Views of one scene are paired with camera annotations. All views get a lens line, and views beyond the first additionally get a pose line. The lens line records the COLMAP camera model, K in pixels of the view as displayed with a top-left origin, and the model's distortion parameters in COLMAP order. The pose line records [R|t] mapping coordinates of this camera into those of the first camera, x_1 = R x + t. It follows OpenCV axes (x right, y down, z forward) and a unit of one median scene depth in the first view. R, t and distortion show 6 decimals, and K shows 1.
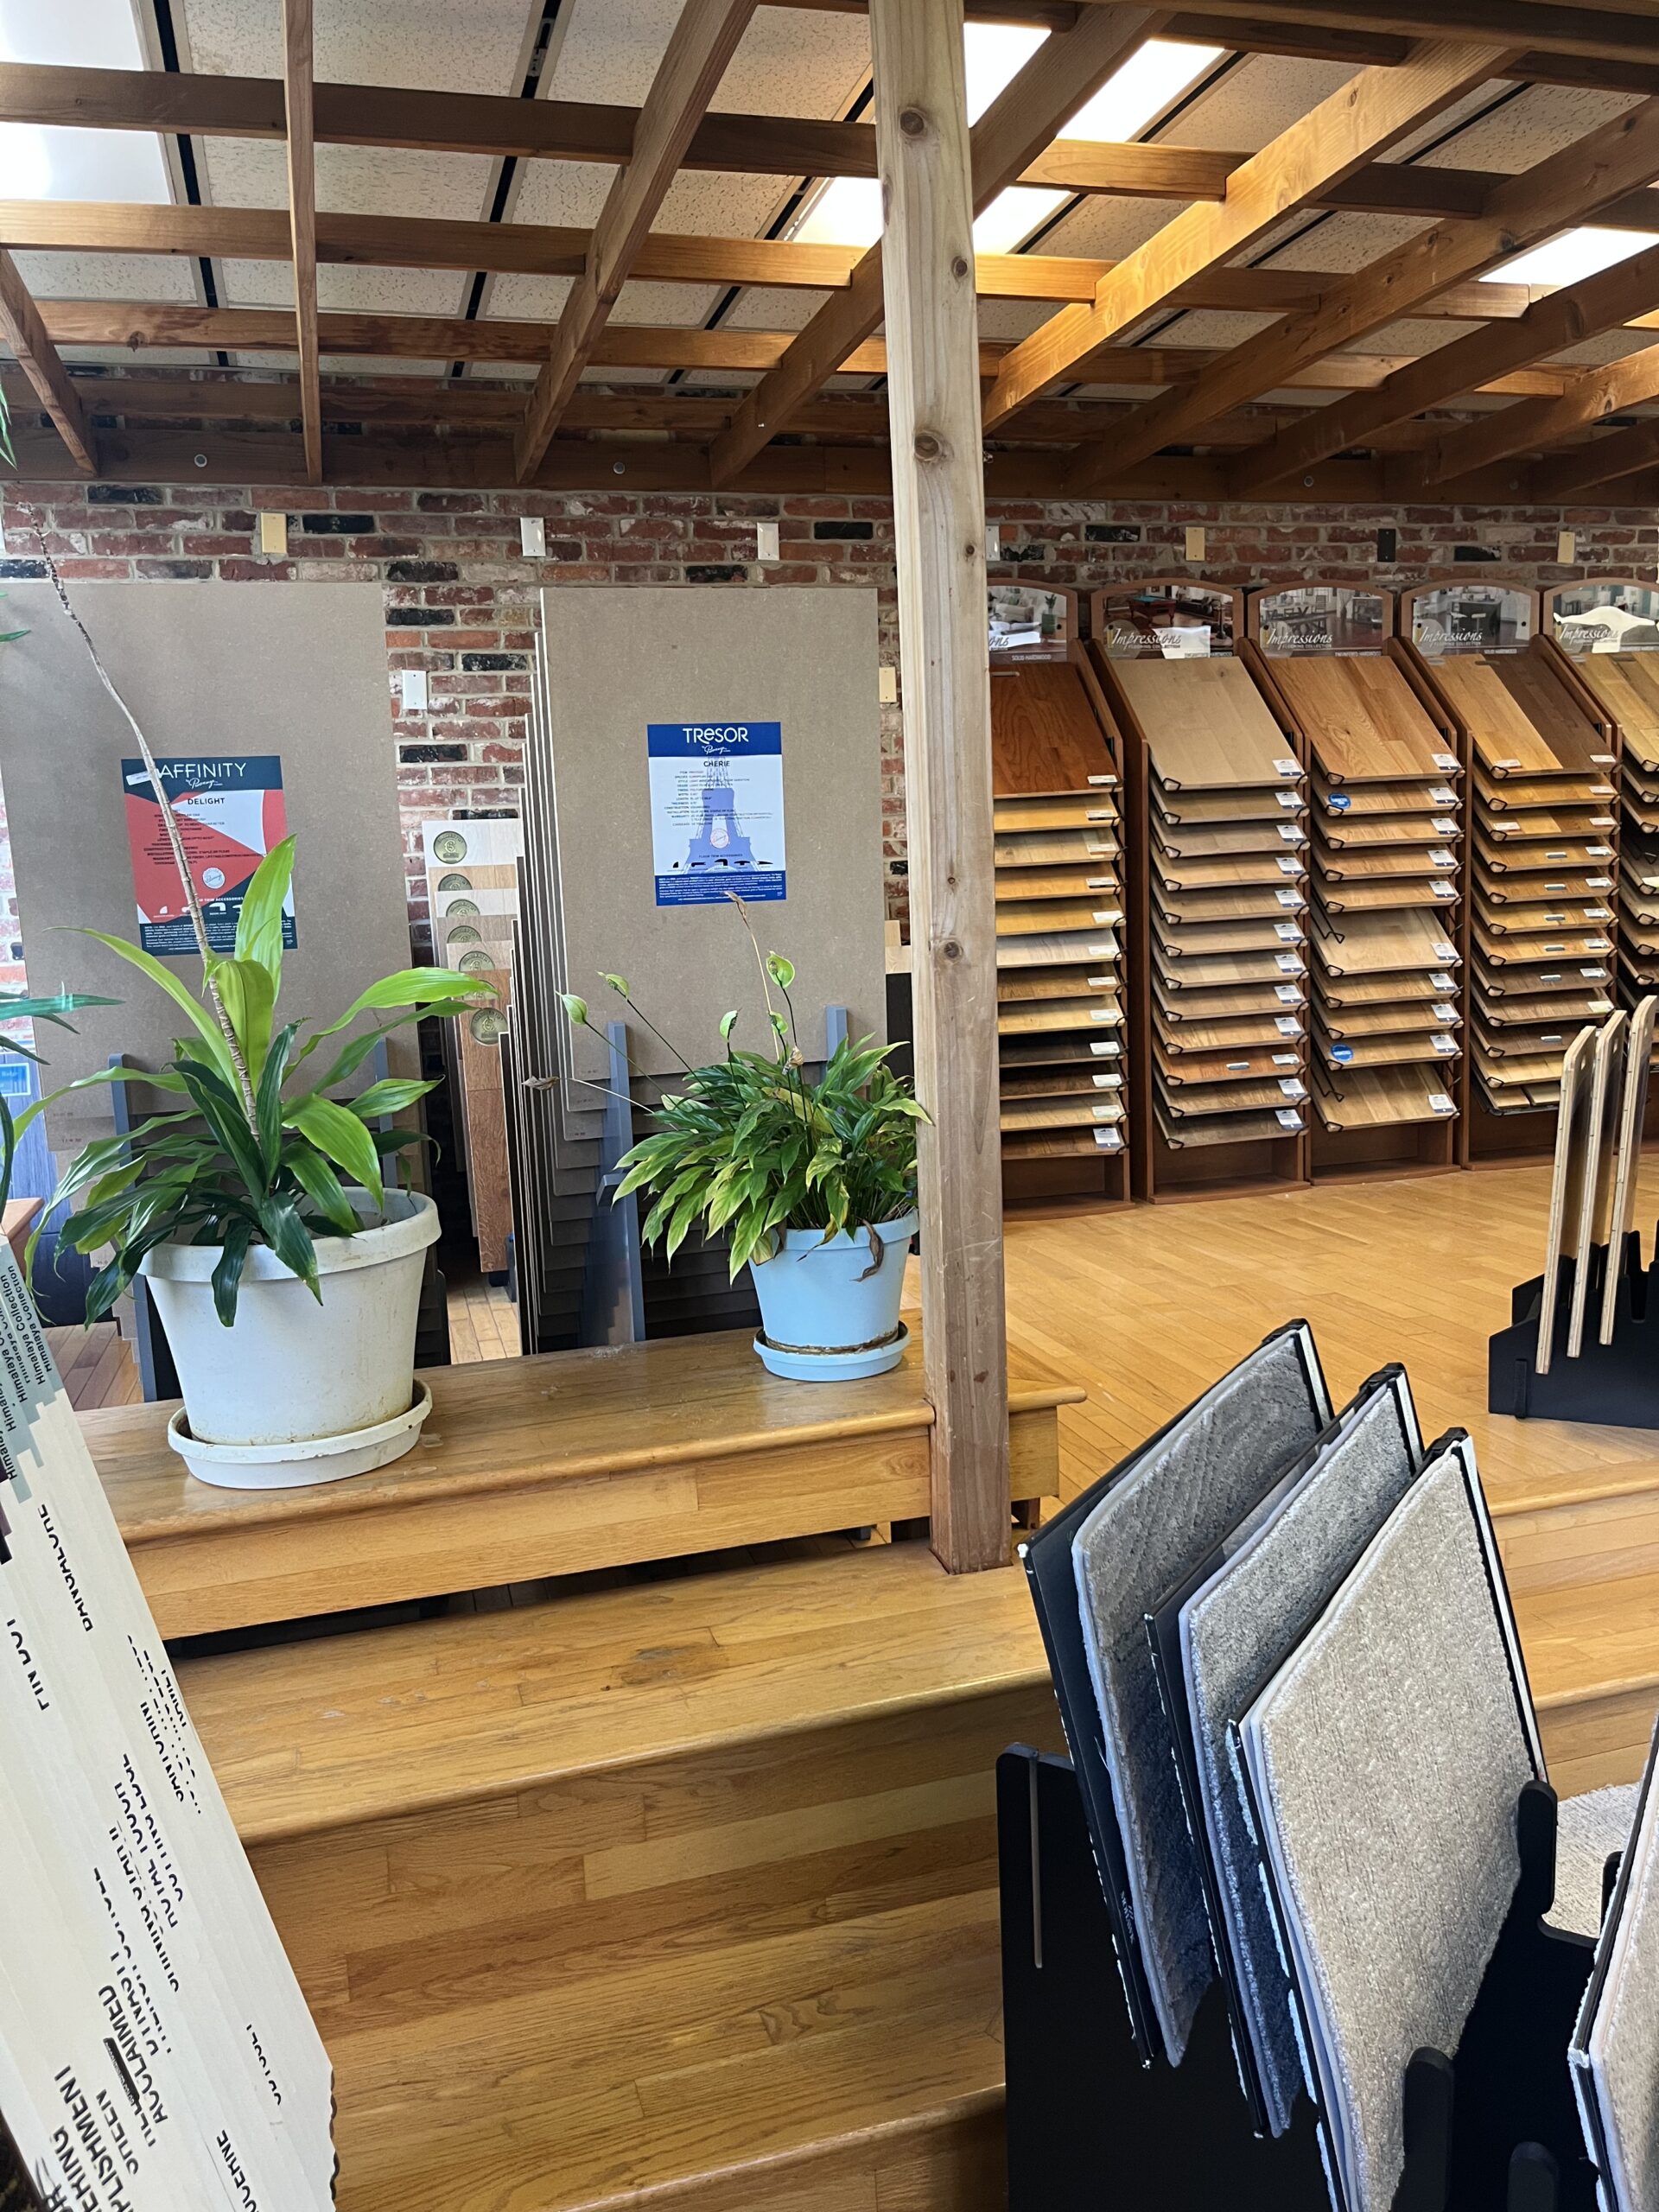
lens RADIAL K [[1665.8, 0, 816.4], [0, 1665.8, 1111.7], [0, 0, 1]] dist [0.042781, -0.073067]
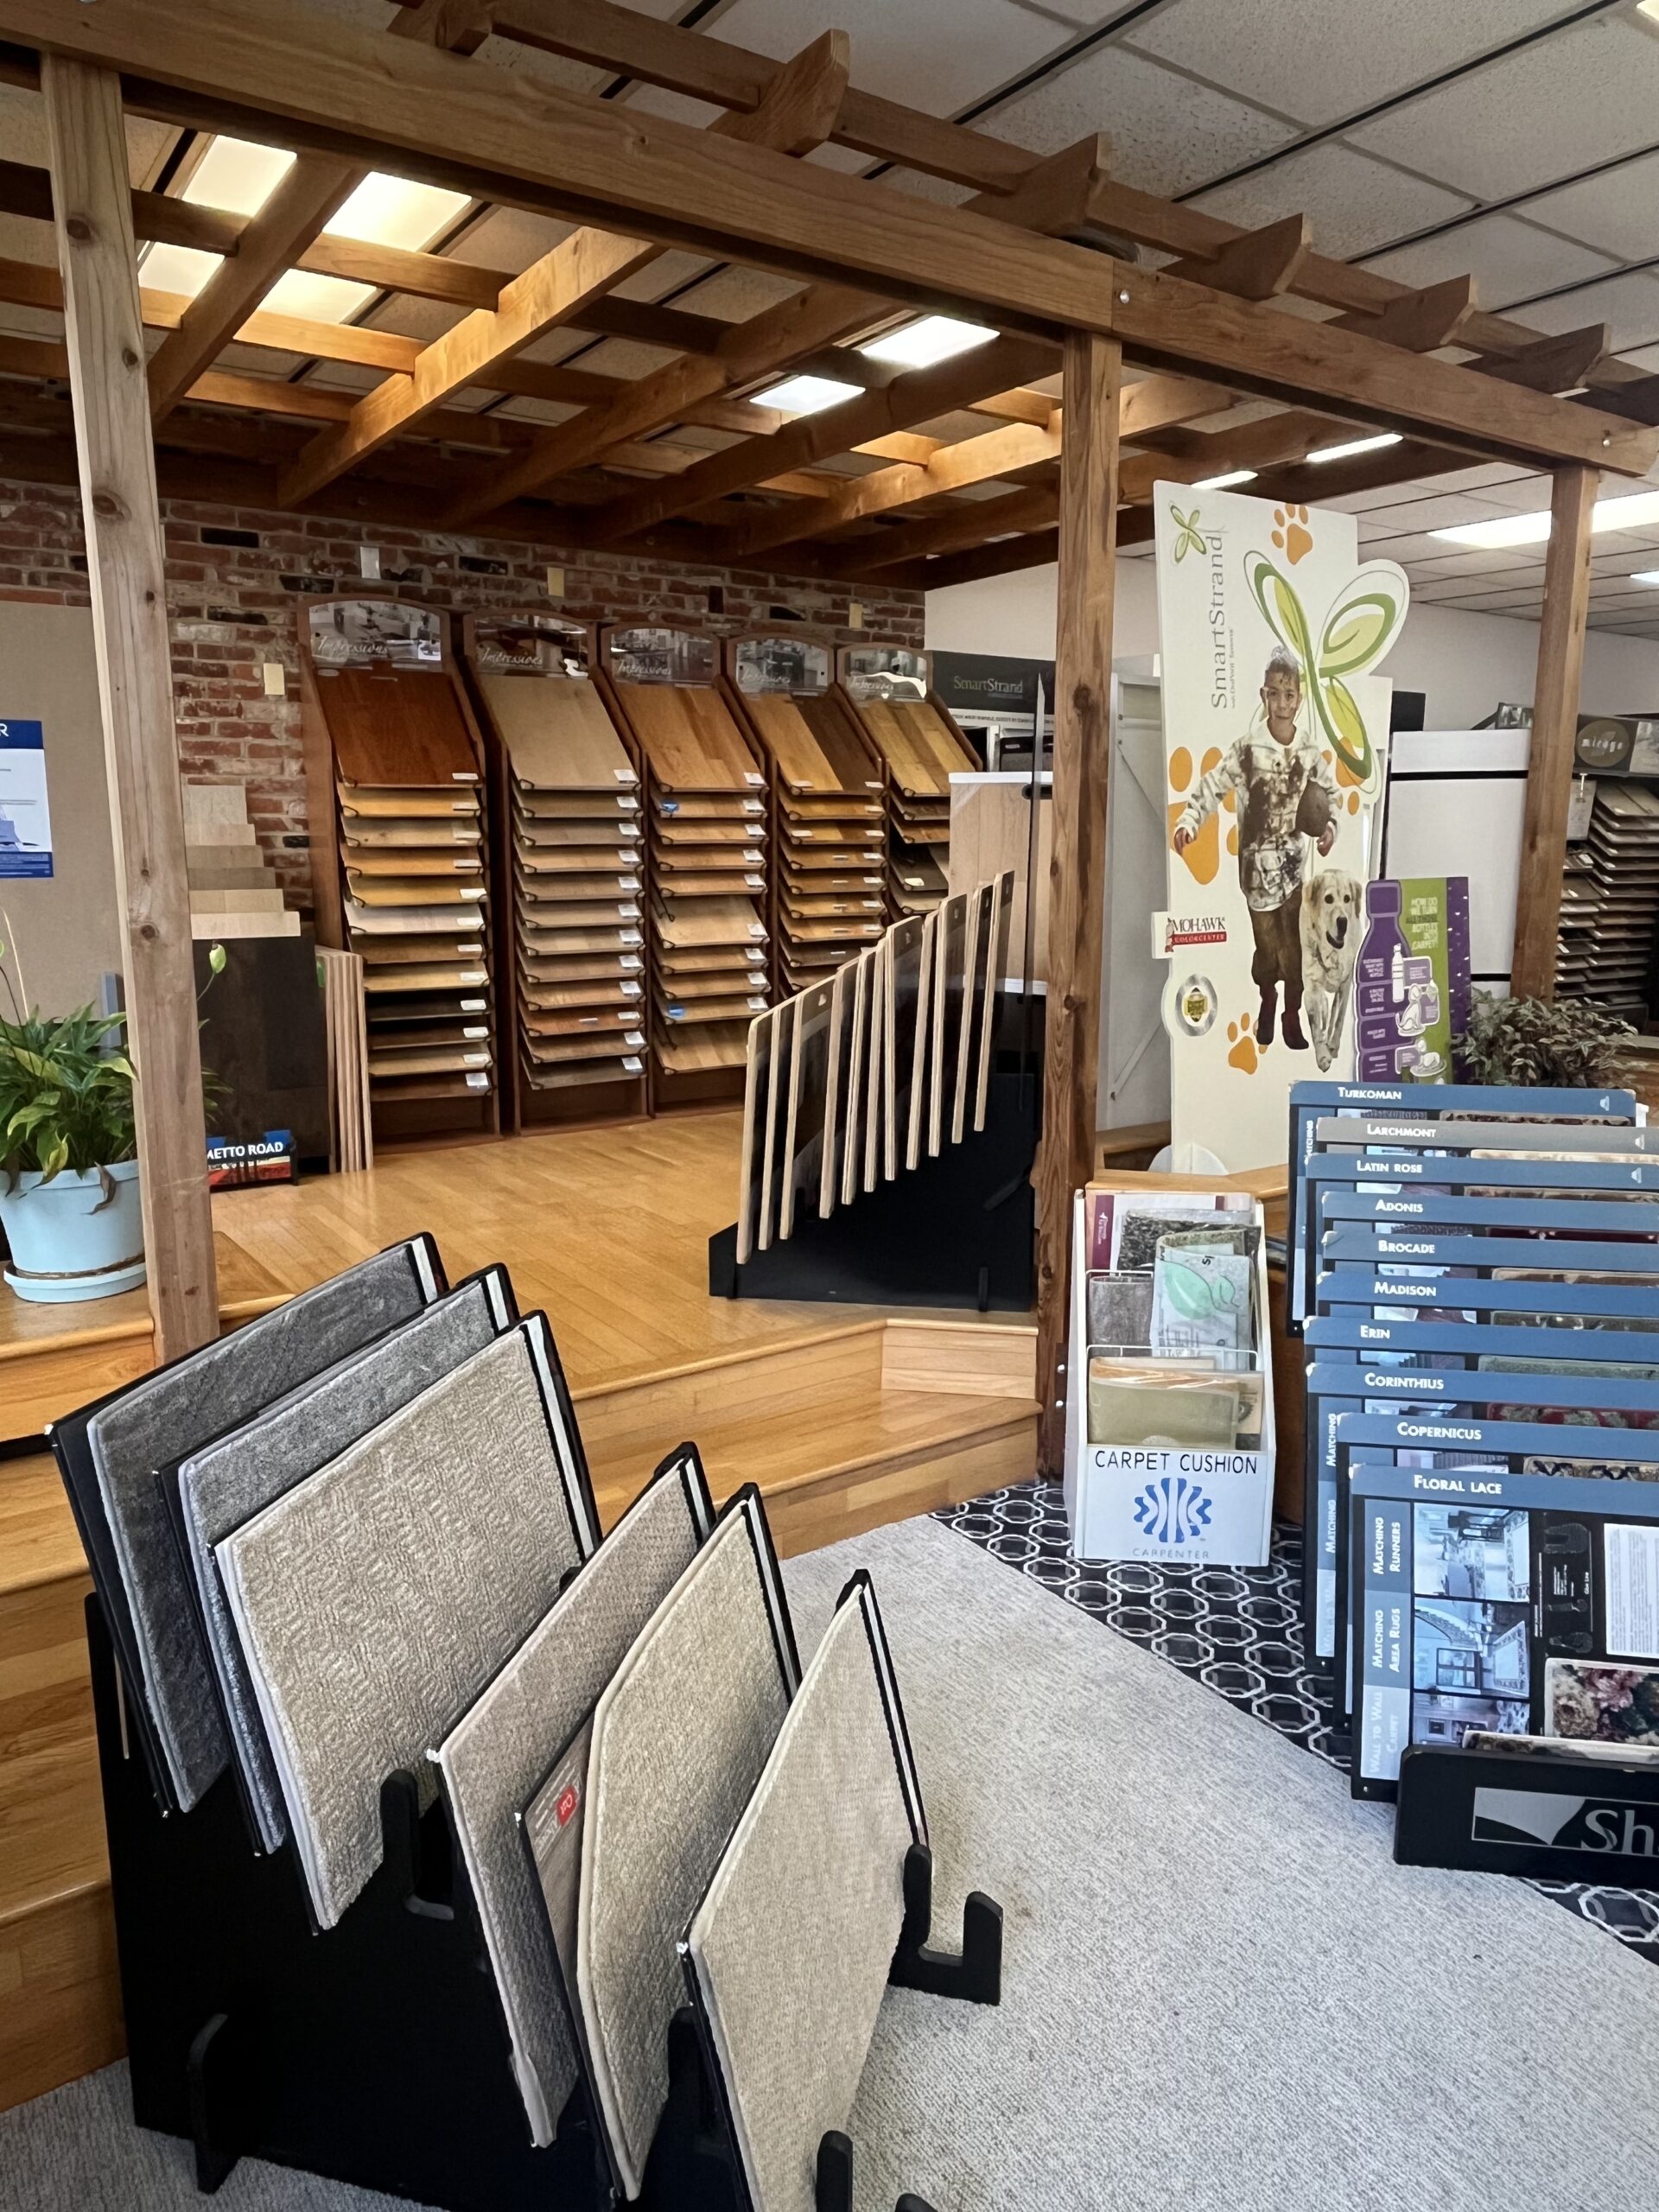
lens RADIAL K [[1448.4, 0, 842.7], [0, 1448.4, 1089.0], [0, 0, 1]] dist [-0.007832, -0.010146]
pose [[0.943651, -0.007833, 0.330849, 0.156310], [-0.000466, 0.999687, 0.024998, -0.008911], [-0.330941, -0.023743, 0.943353, -0.098698]]
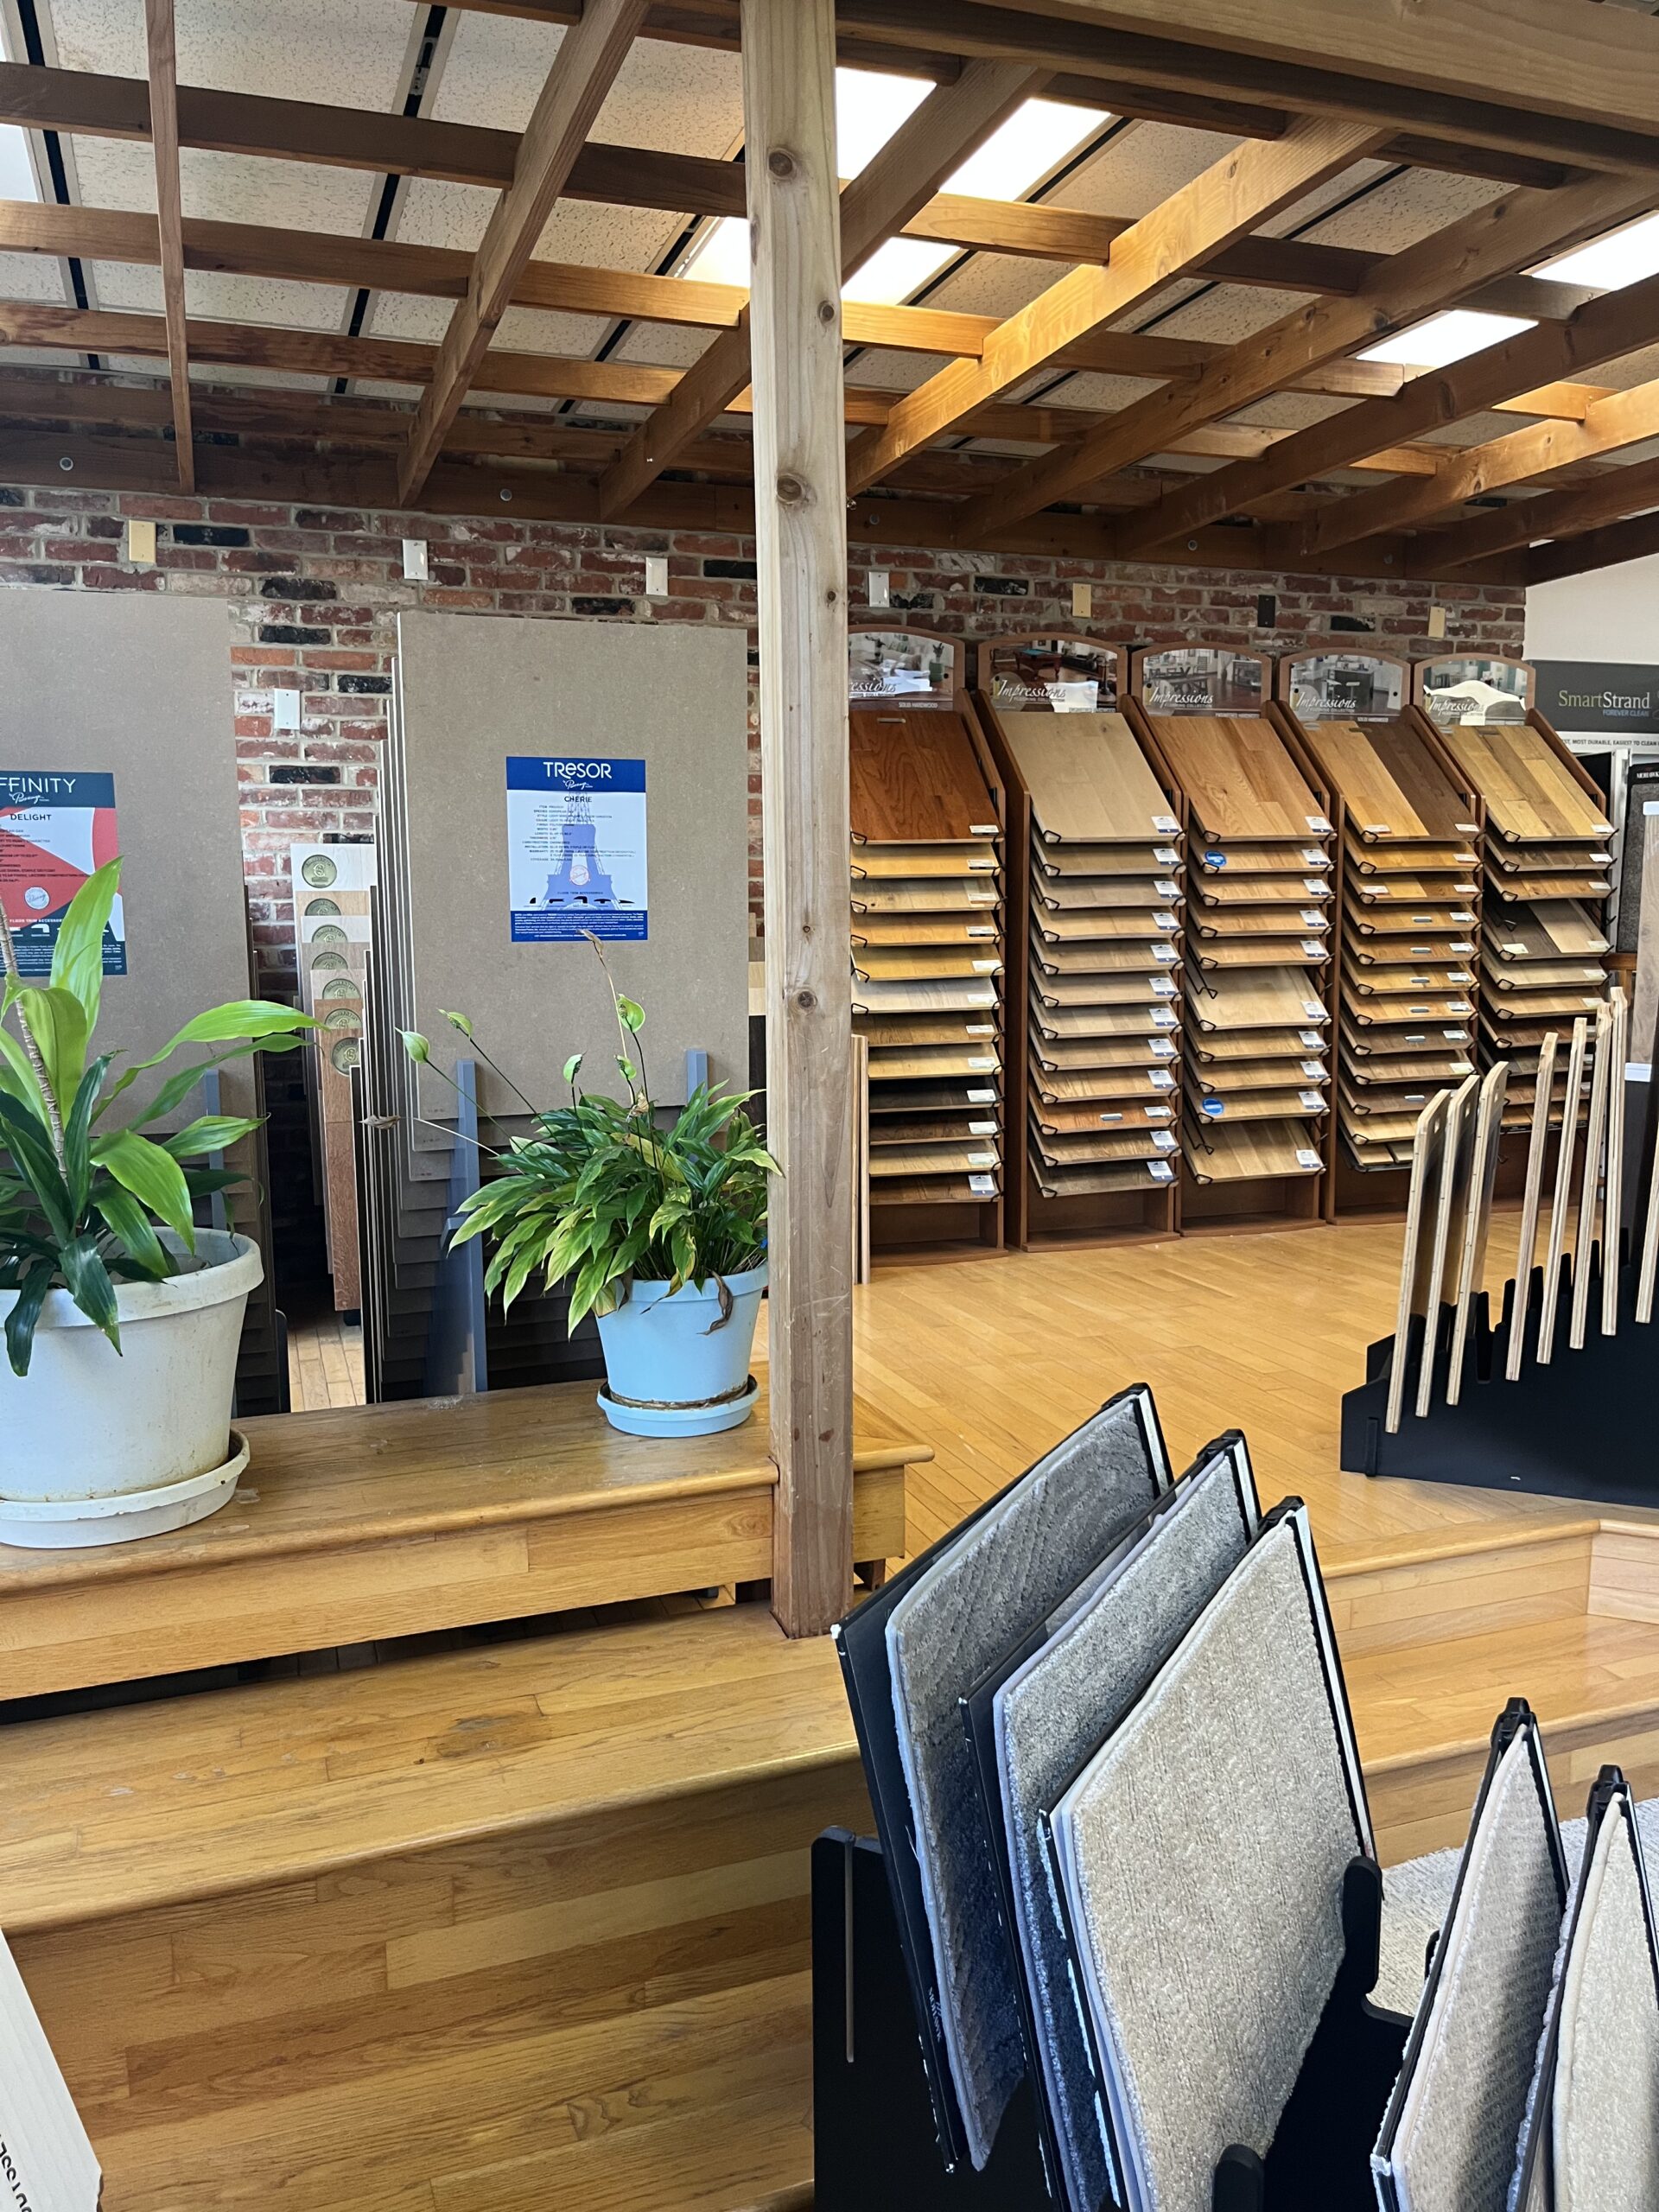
lens RADIAL K [[1665.8, 0, 835.8], [0, 1665.8, 1113.3], [0, 0, 1]] dist [0.042781, -0.073067]
pose [[0.996807, 0.026473, 0.075332, 0.020481], [-0.024904, 0.999455, -0.021685, -0.006880], [-0.075865, 0.019740, 0.996923, 0.016443]]
